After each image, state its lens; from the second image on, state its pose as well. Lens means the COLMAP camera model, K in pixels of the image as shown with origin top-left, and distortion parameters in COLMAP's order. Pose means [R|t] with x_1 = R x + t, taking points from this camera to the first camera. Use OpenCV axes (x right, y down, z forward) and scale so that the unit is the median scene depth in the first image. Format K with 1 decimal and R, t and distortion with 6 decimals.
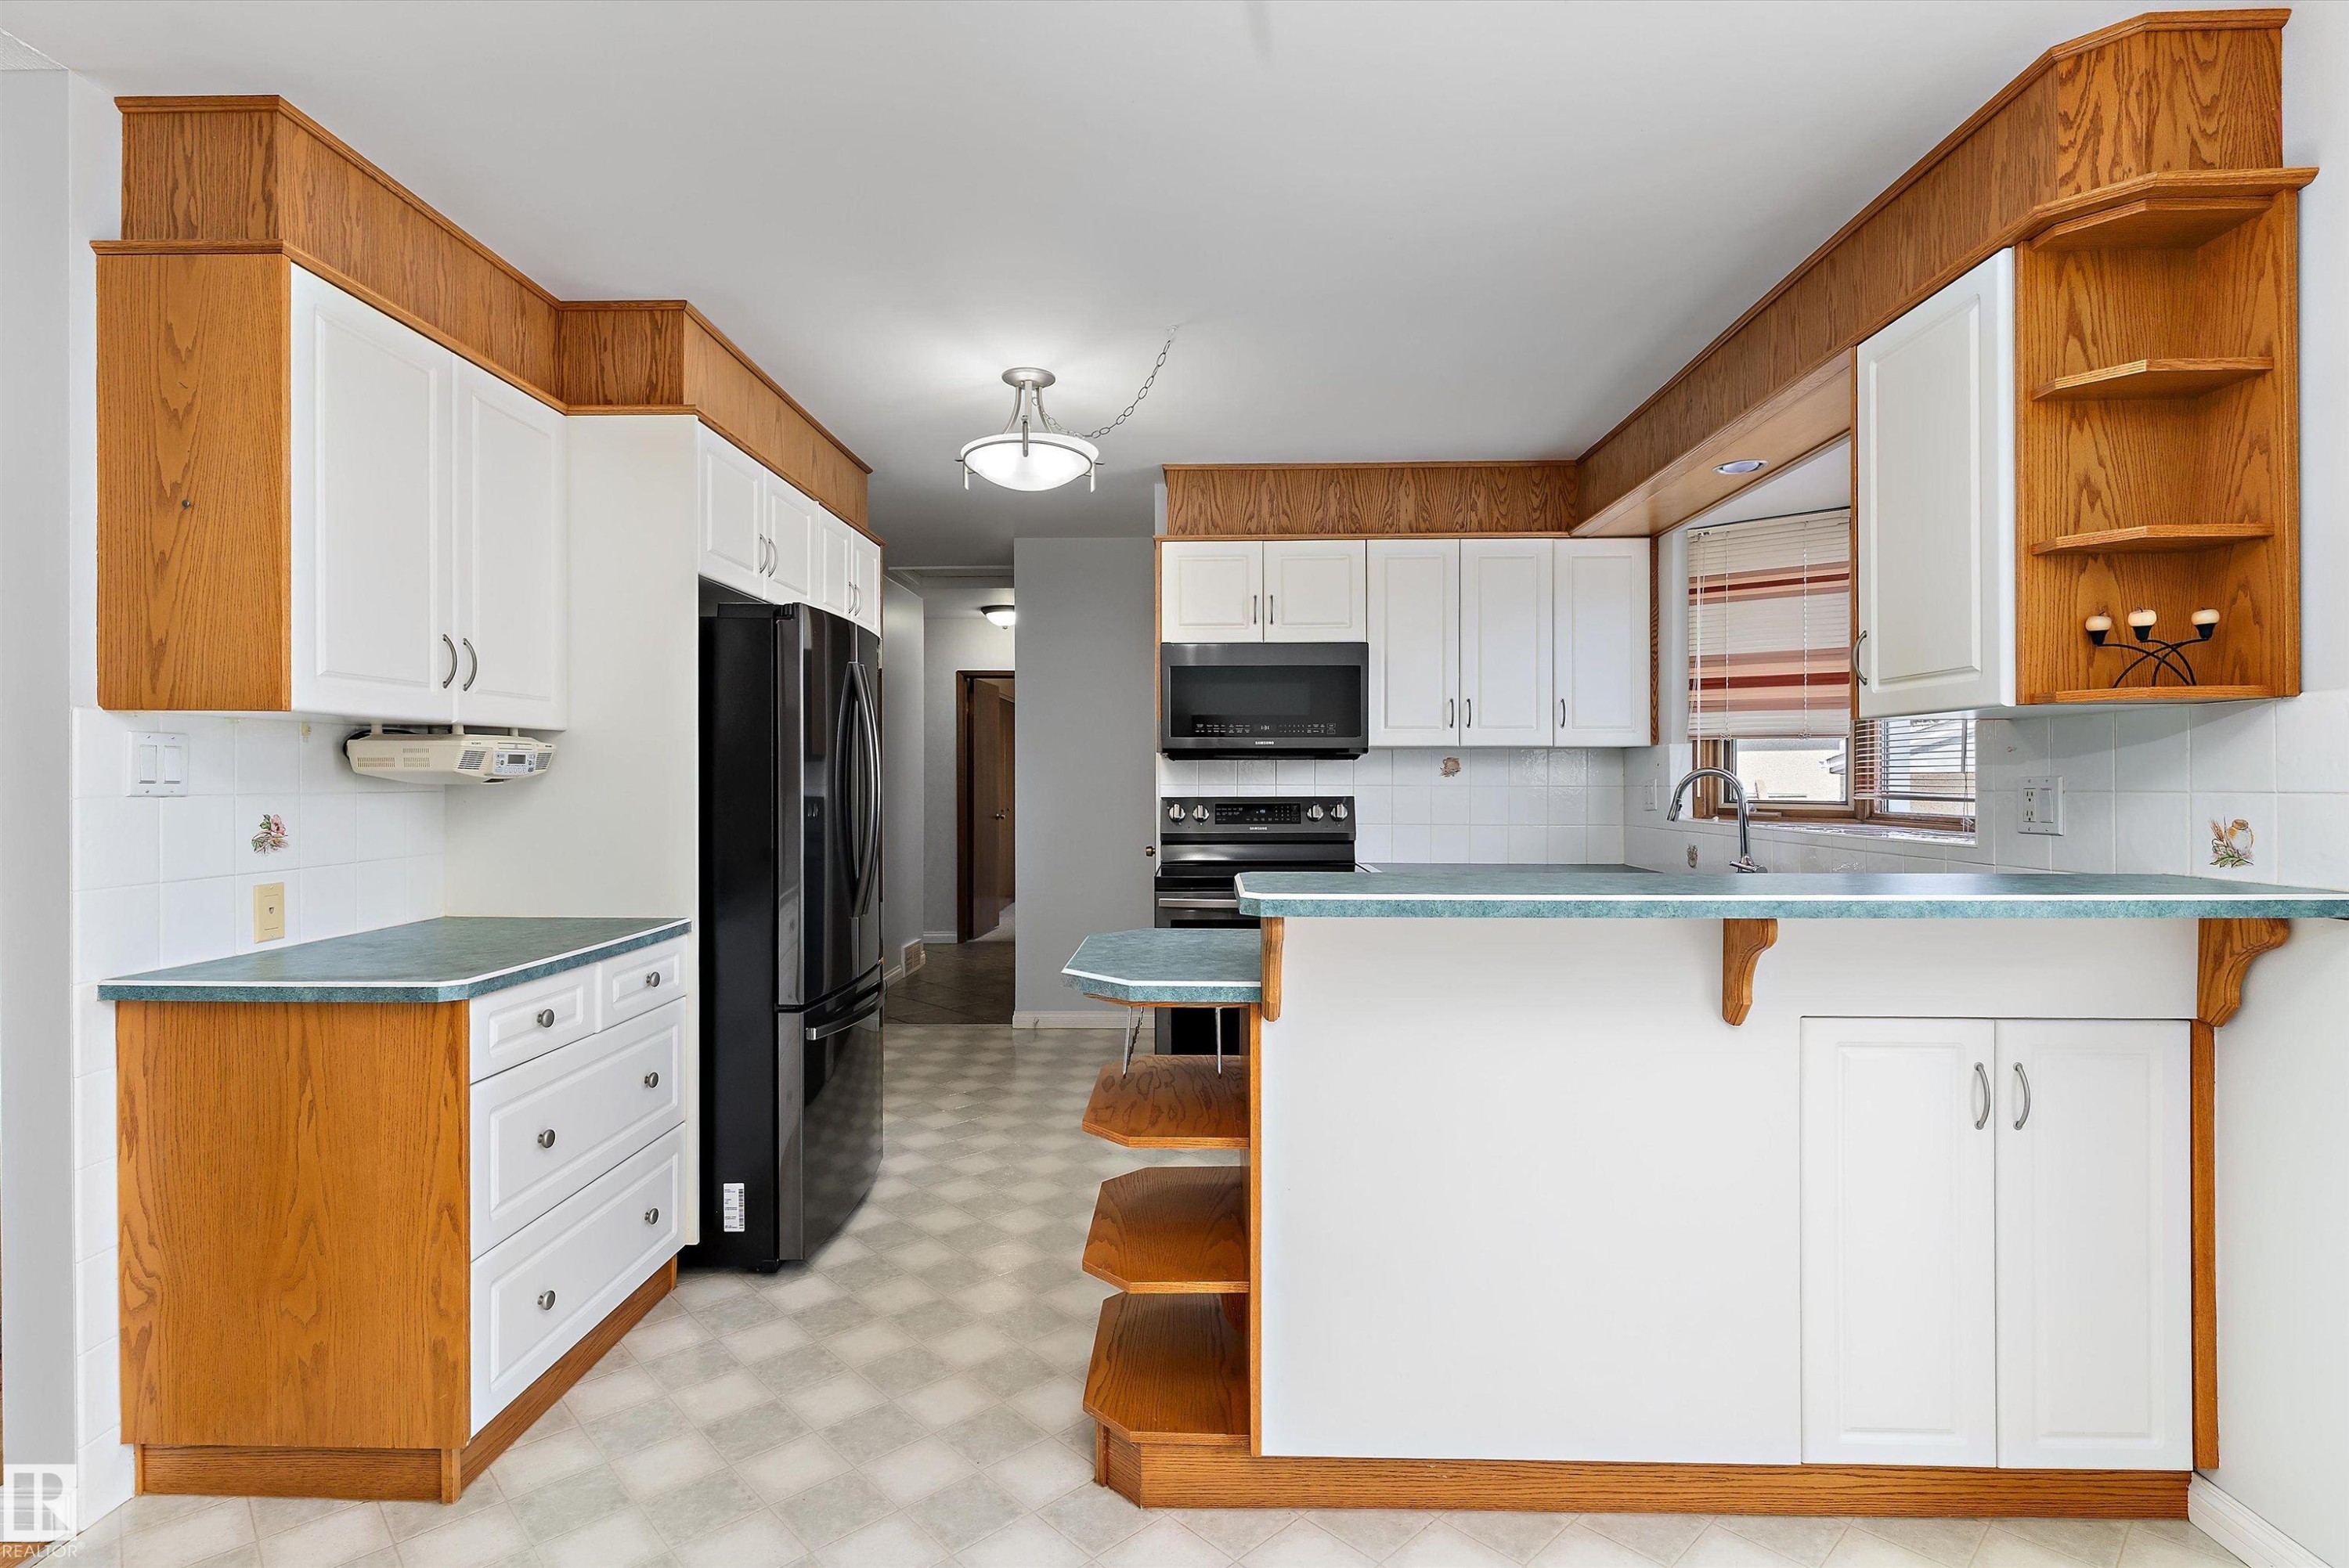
lens RADIAL K [[1123.1, 0, 1174.5], [0, 1123.1, 784.0], [0, 0, 1]] dist [-0.000661, -0.000715]
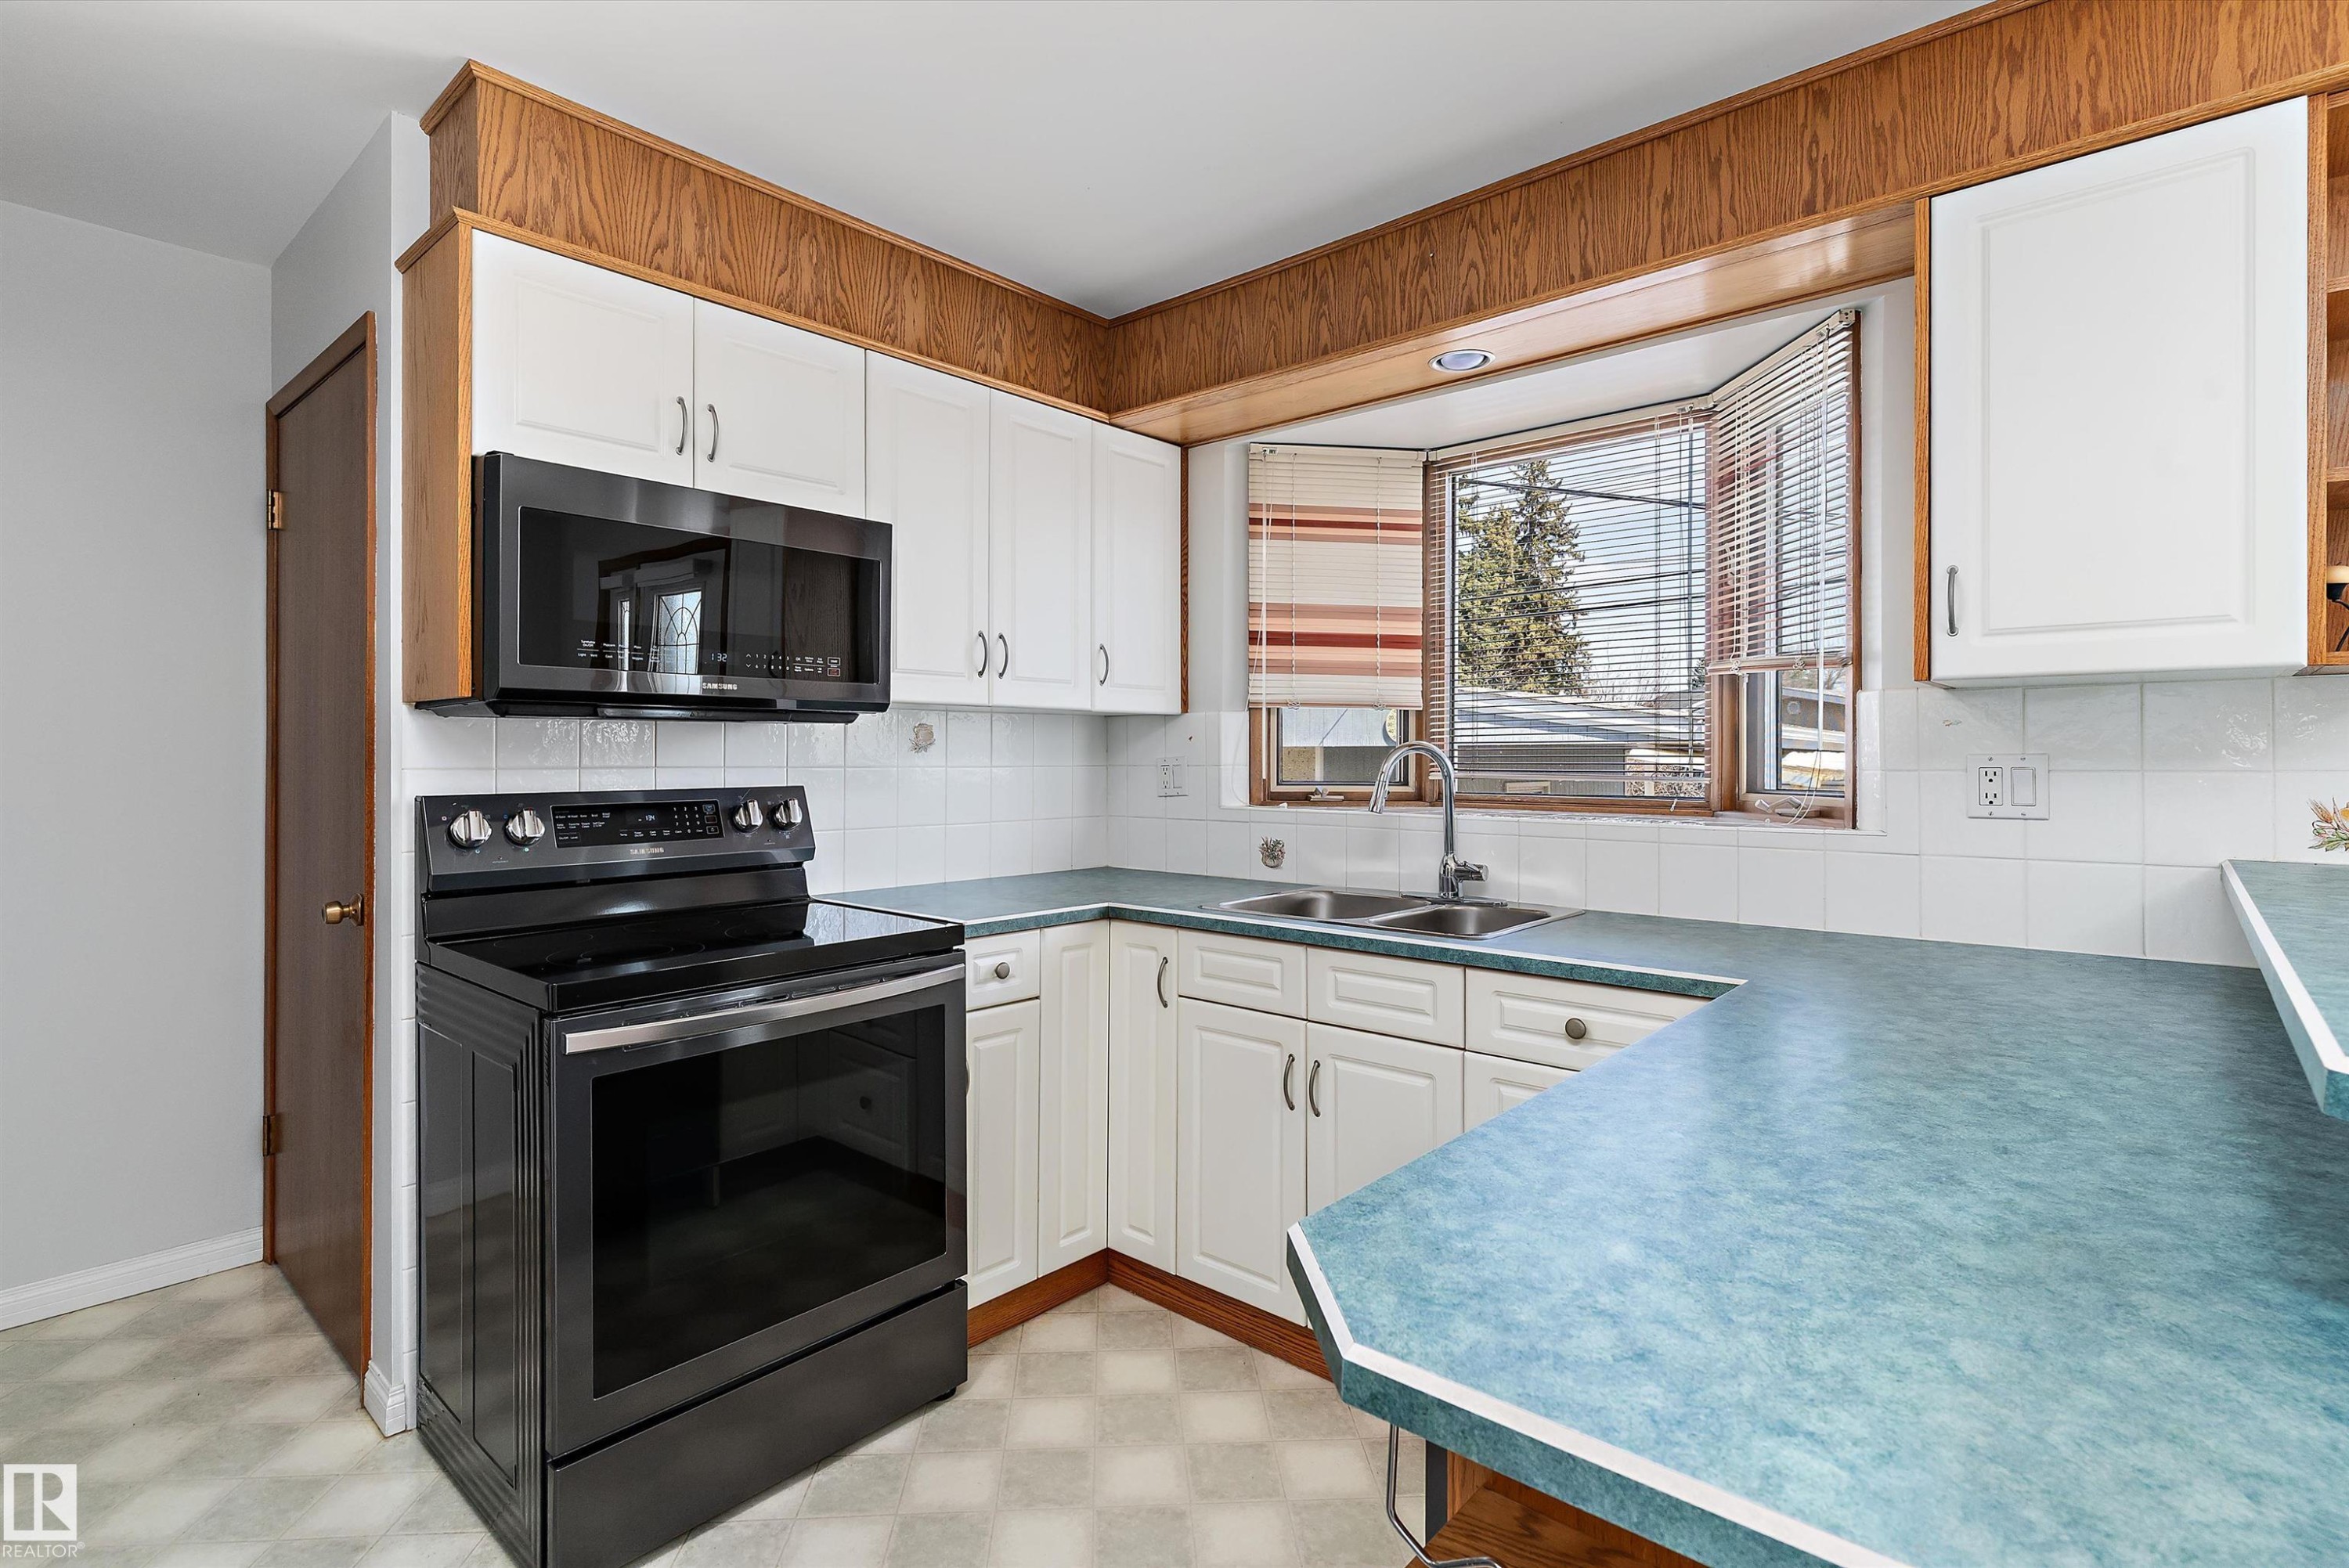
lens RADIAL K [[1126.5, 0, 1176.8], [0, 1126.5, 757.9], [0, 0, 1]] dist [0.000313, -0.000135]
pose [[0.639584, -0.001291, 0.768720, -0.207353], [0.003483, 0.999993, -0.001219, -0.002659], [-0.768714, 0.003457, 0.639584, 0.577380]]
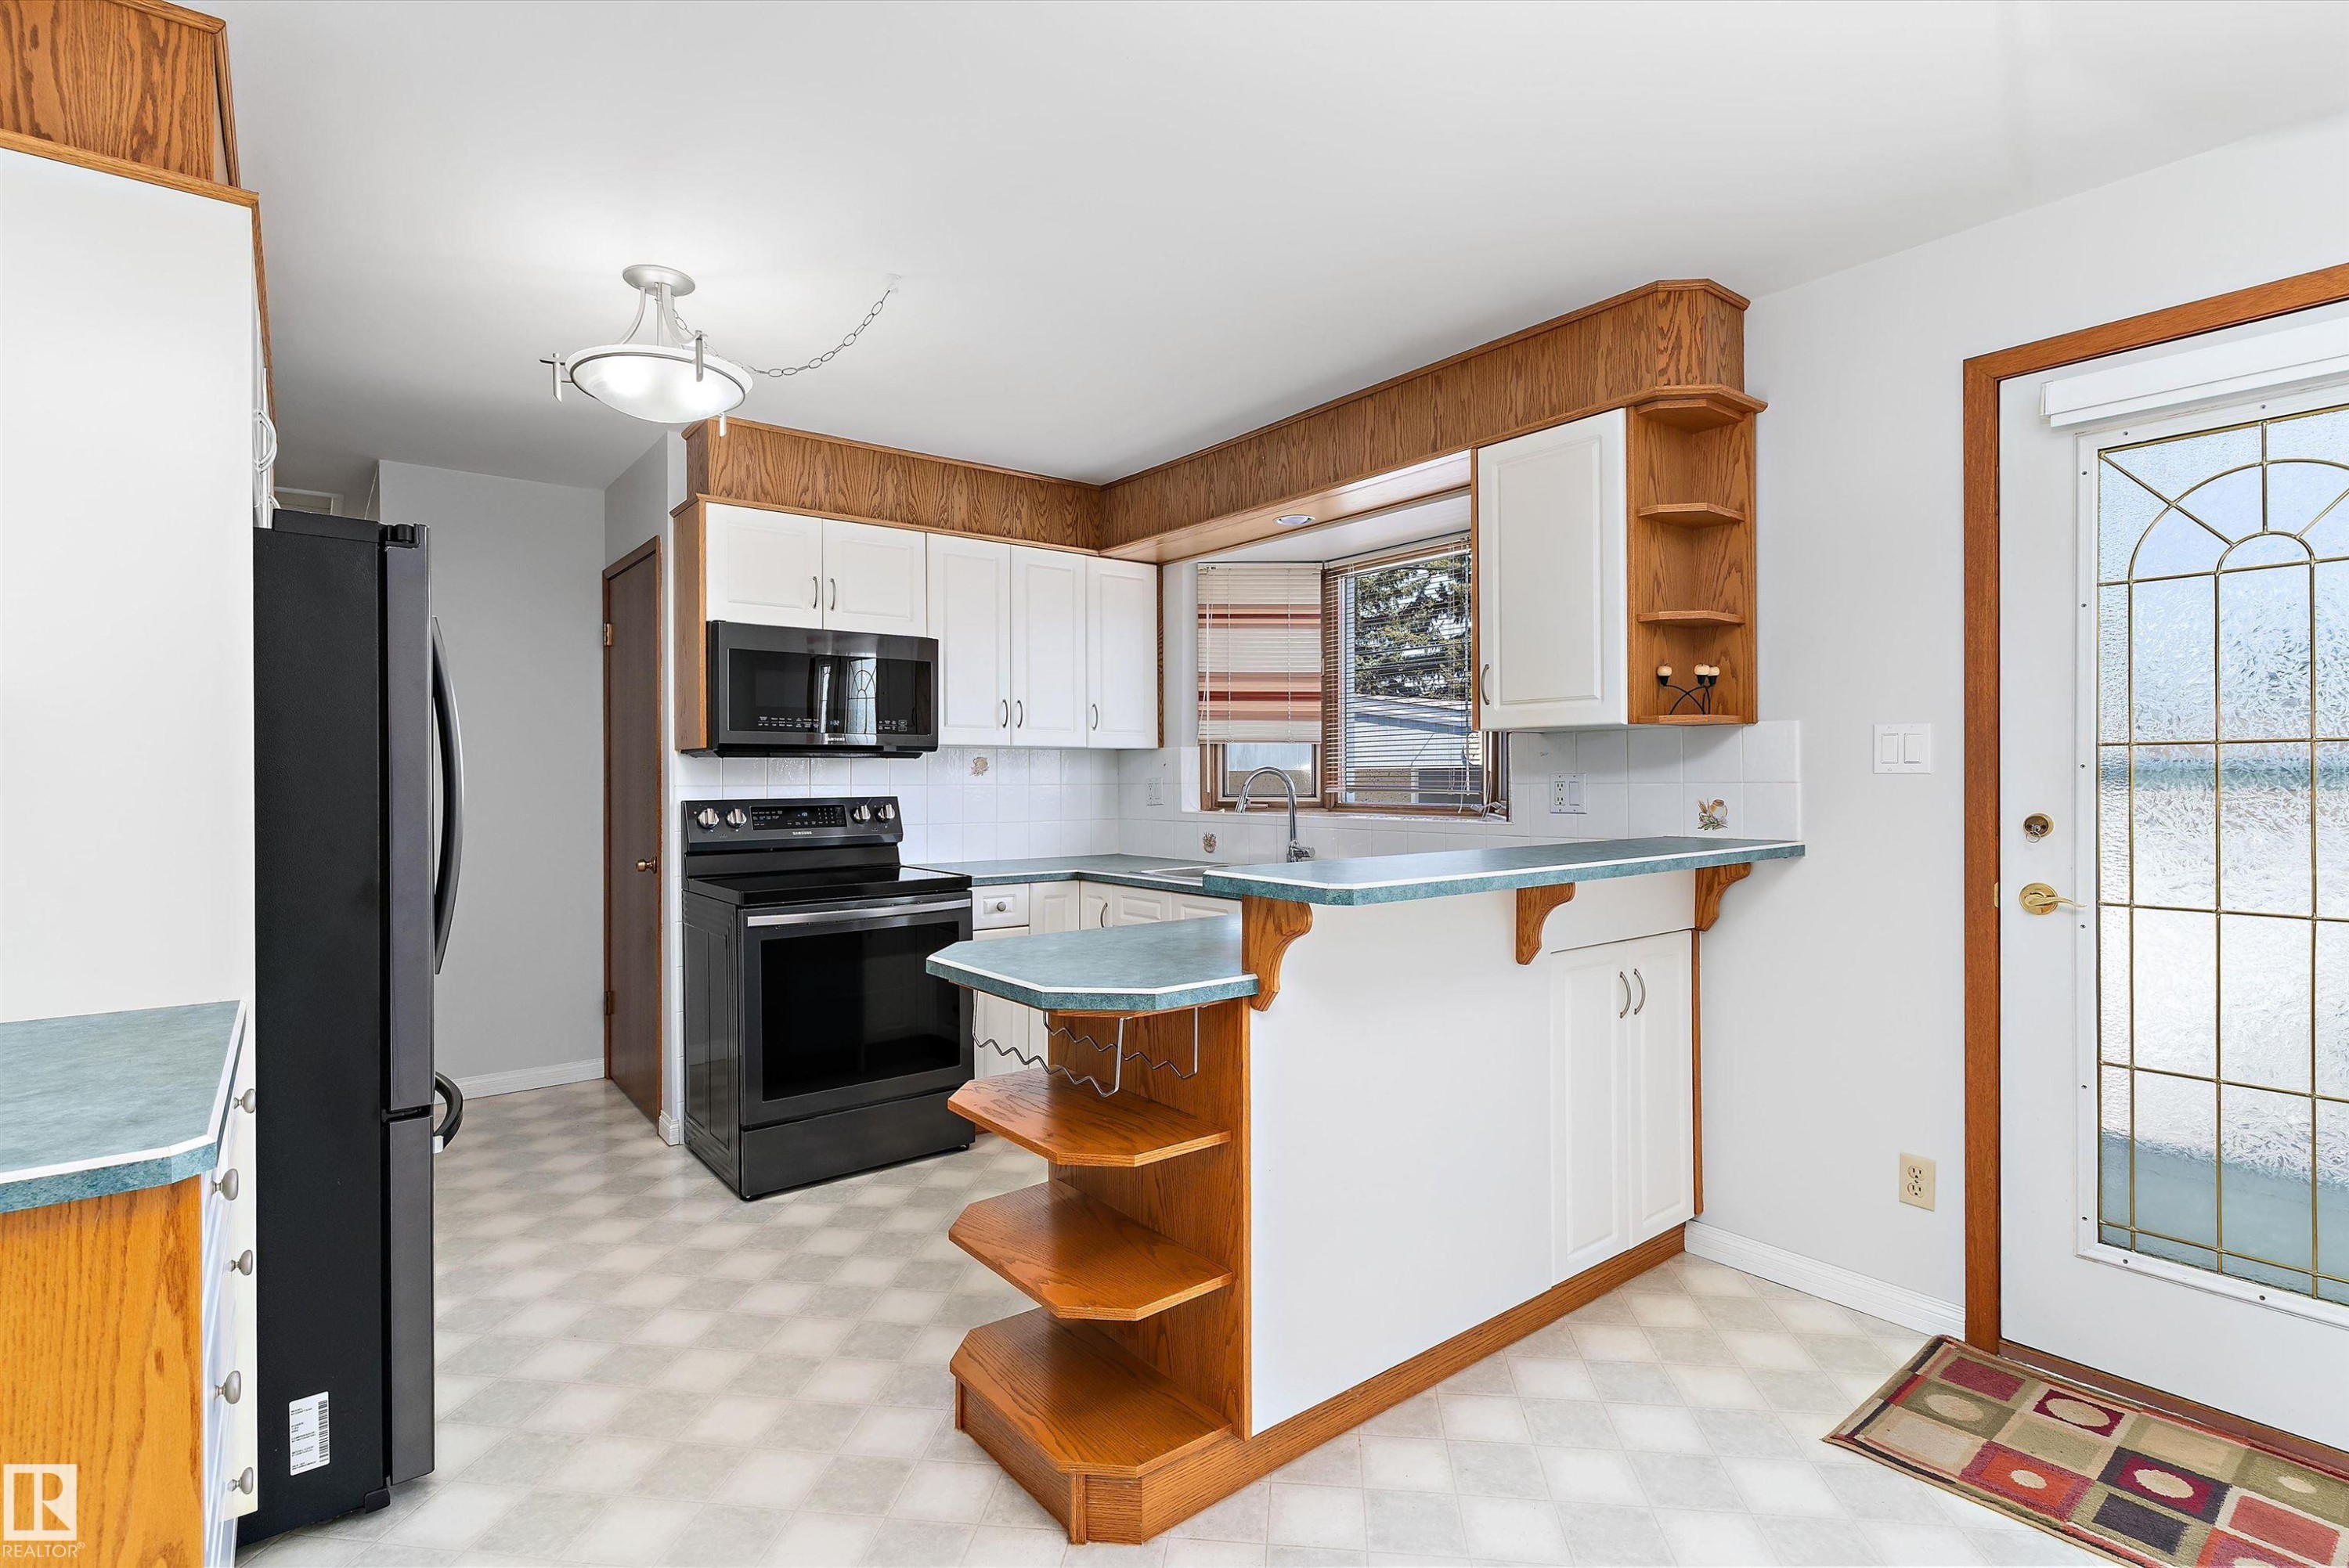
lens RADIAL K [[1113.5, 0, 1179.4], [0, 1113.5, 785.3], [0, 0, 1]] dist [-0.001866, -0.000752]
pose [[0.768567, -0.007839, 0.639722, -0.324288], [0.007556, 0.999966, 0.003177, 0.000310], [-0.639725, 0.002392, 0.768600, 0.137081]]
